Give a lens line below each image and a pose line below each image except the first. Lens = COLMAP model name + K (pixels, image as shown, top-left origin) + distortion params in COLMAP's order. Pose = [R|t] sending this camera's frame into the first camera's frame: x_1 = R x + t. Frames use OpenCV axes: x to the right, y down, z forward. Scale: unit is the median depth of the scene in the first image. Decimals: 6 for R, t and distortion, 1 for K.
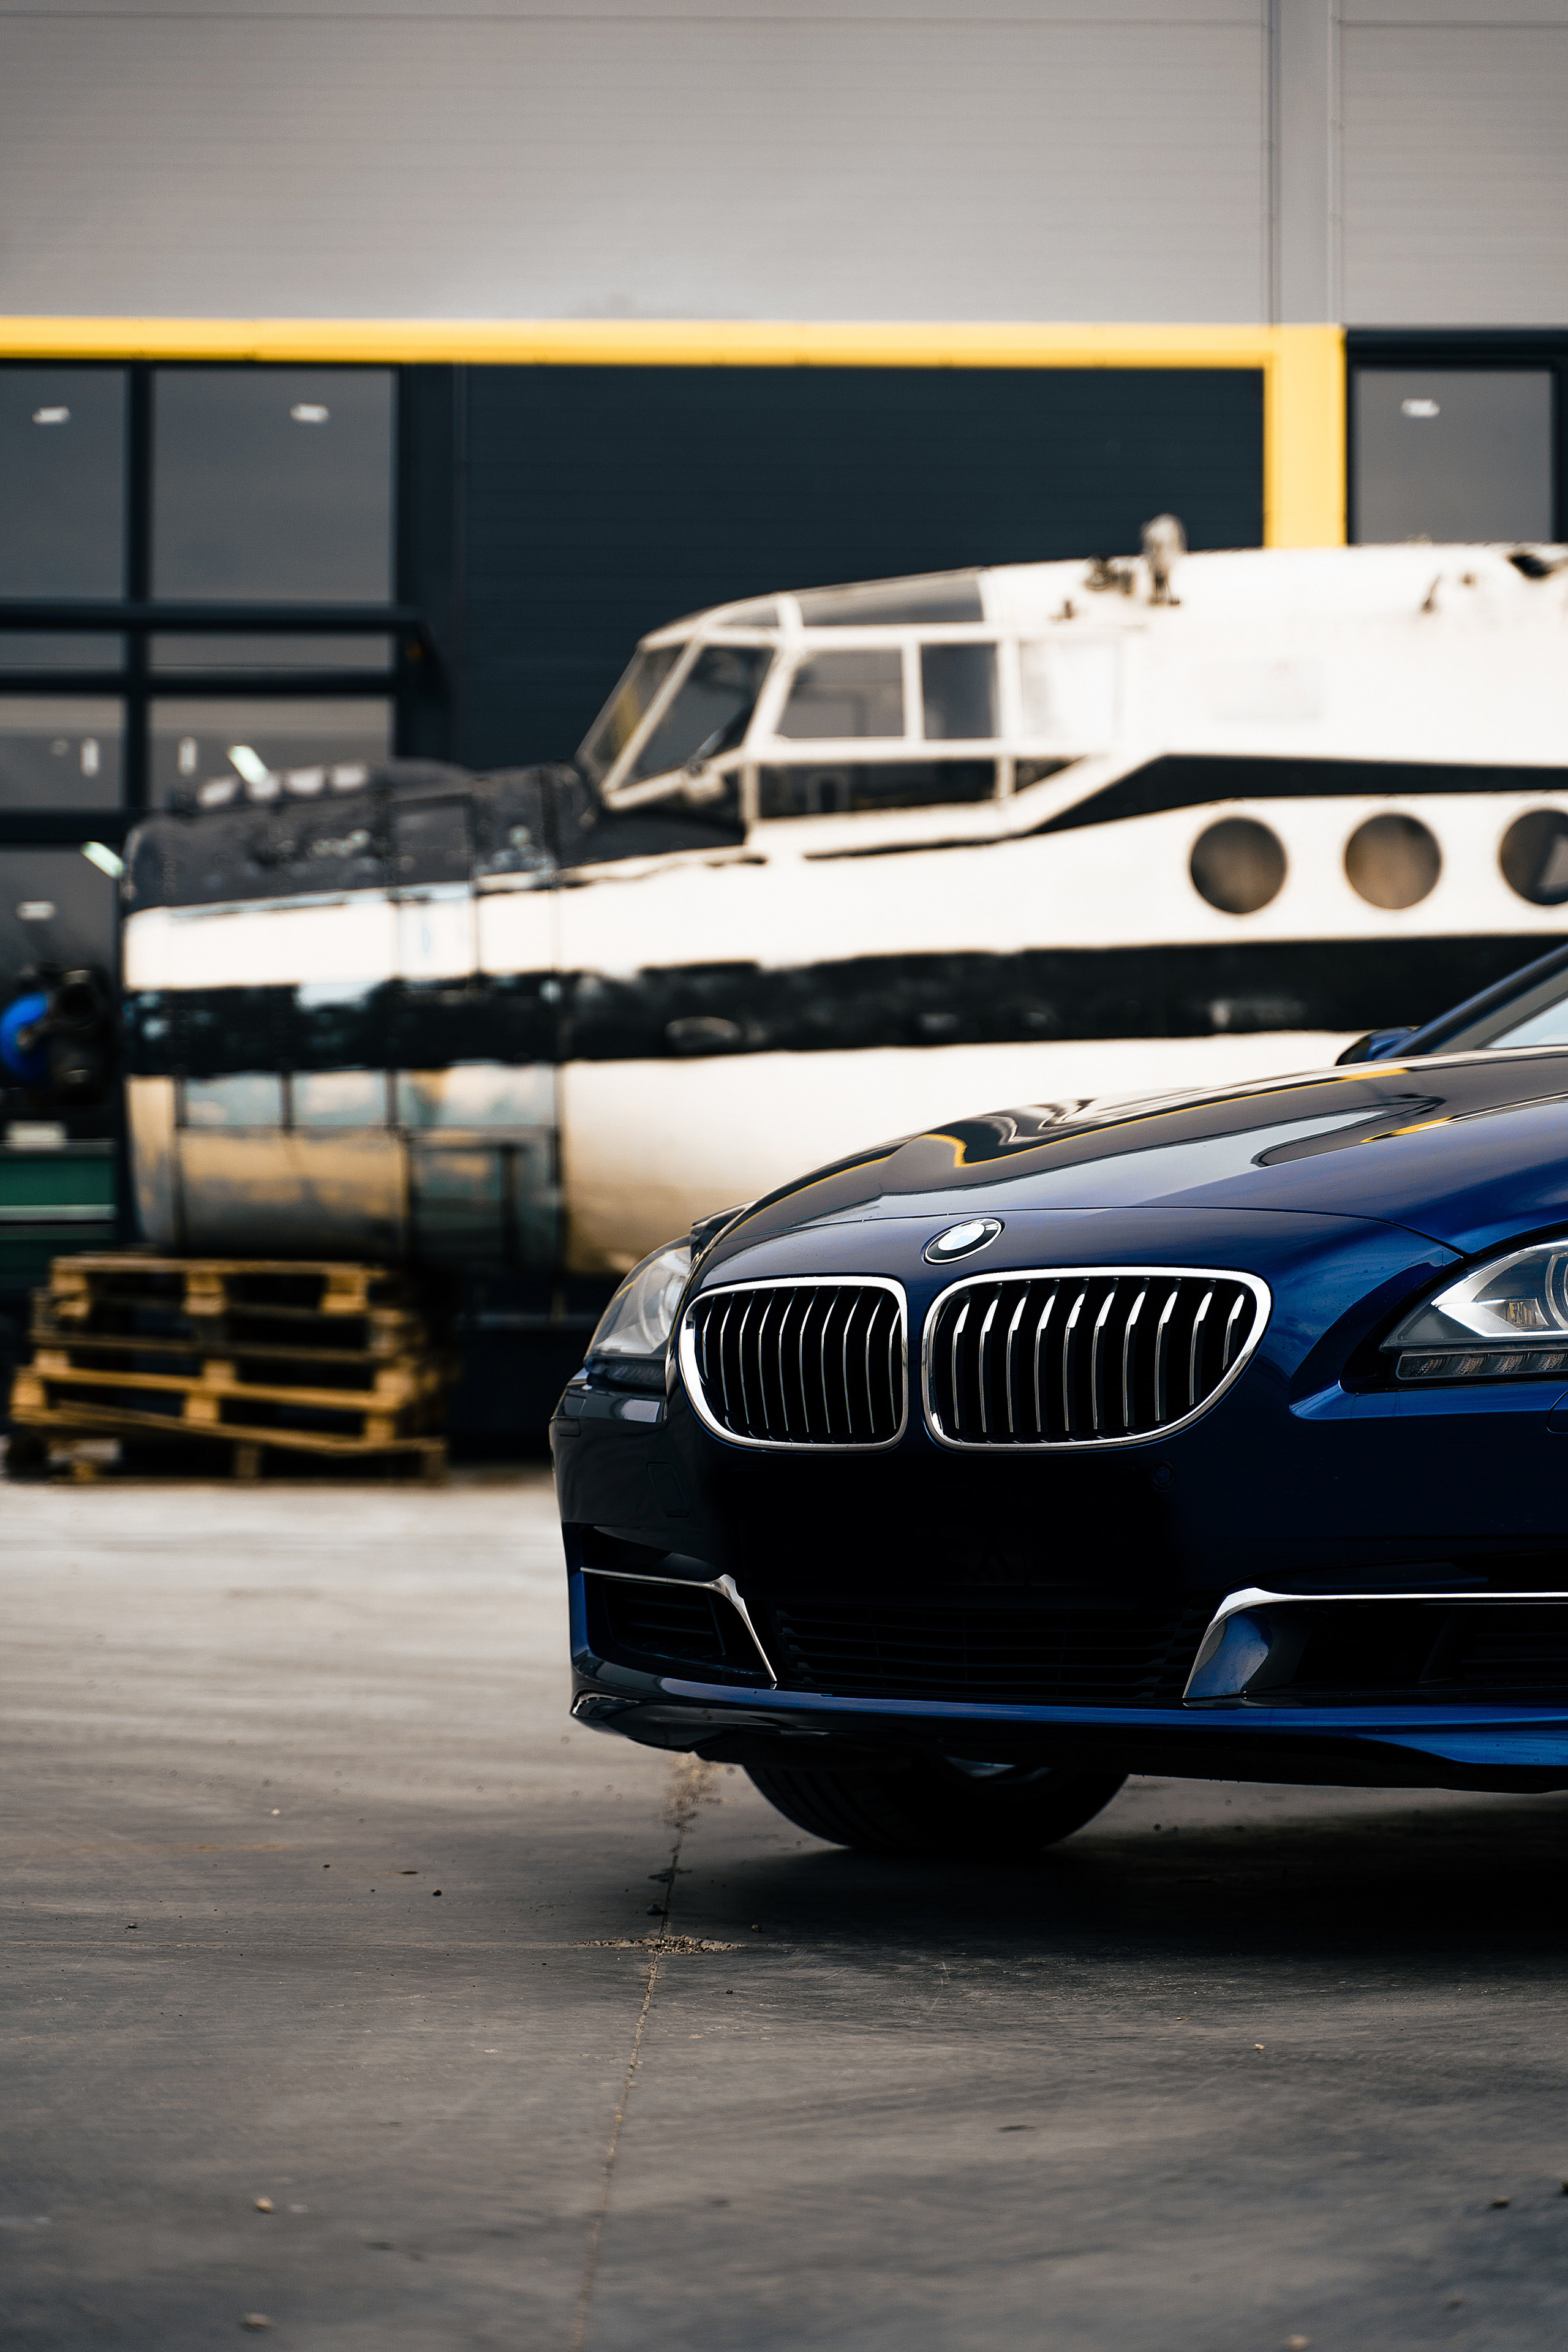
lens RADIAL K [[5037.1, 0, 820.7], [0, 5037.1, 1255.1], [0, 0, 1]] dist [-0.017231, 0.000000]
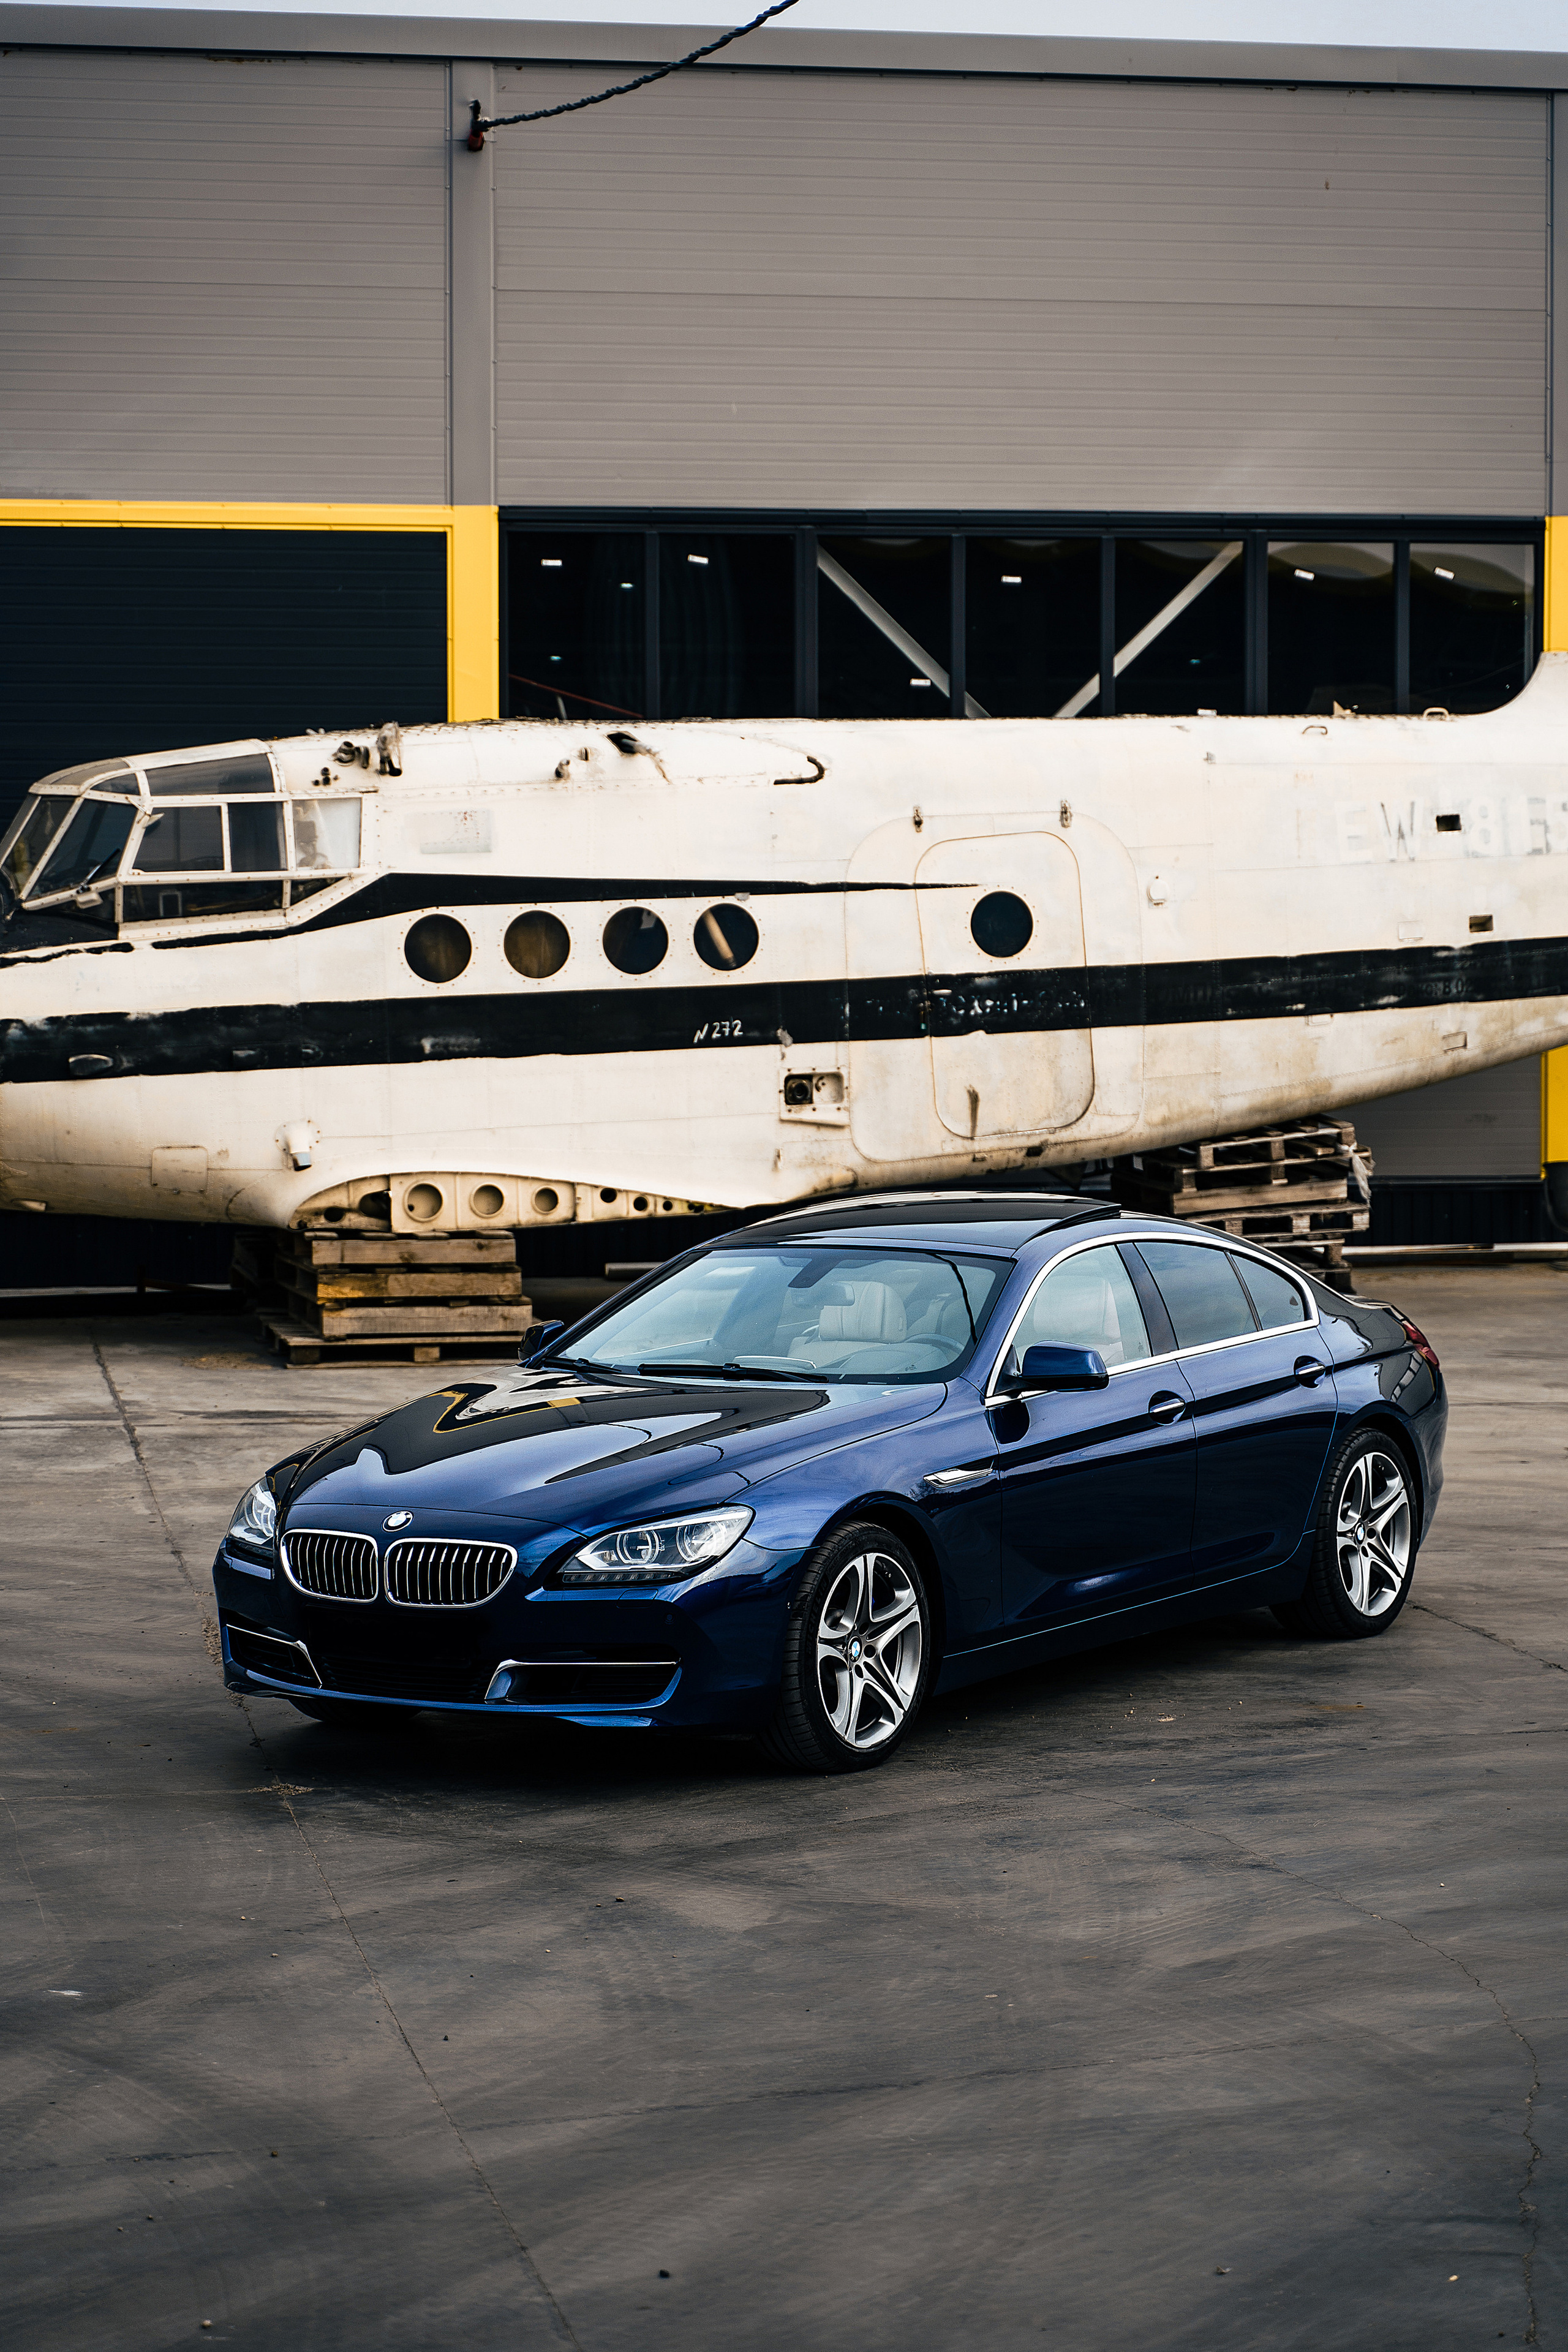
lens RADIAL K [[5037.1, 0, 916.0], [0, 5037.1, 1061.6], [0, 0, 1]] dist [-0.017231, 0.000000]
pose [[0.981300, -0.009969, 0.192224, -0.070923], [-0.001656, 0.998184, 0.060221, -0.136298], [-0.192476, -0.059414, 0.979502, -0.547585]]
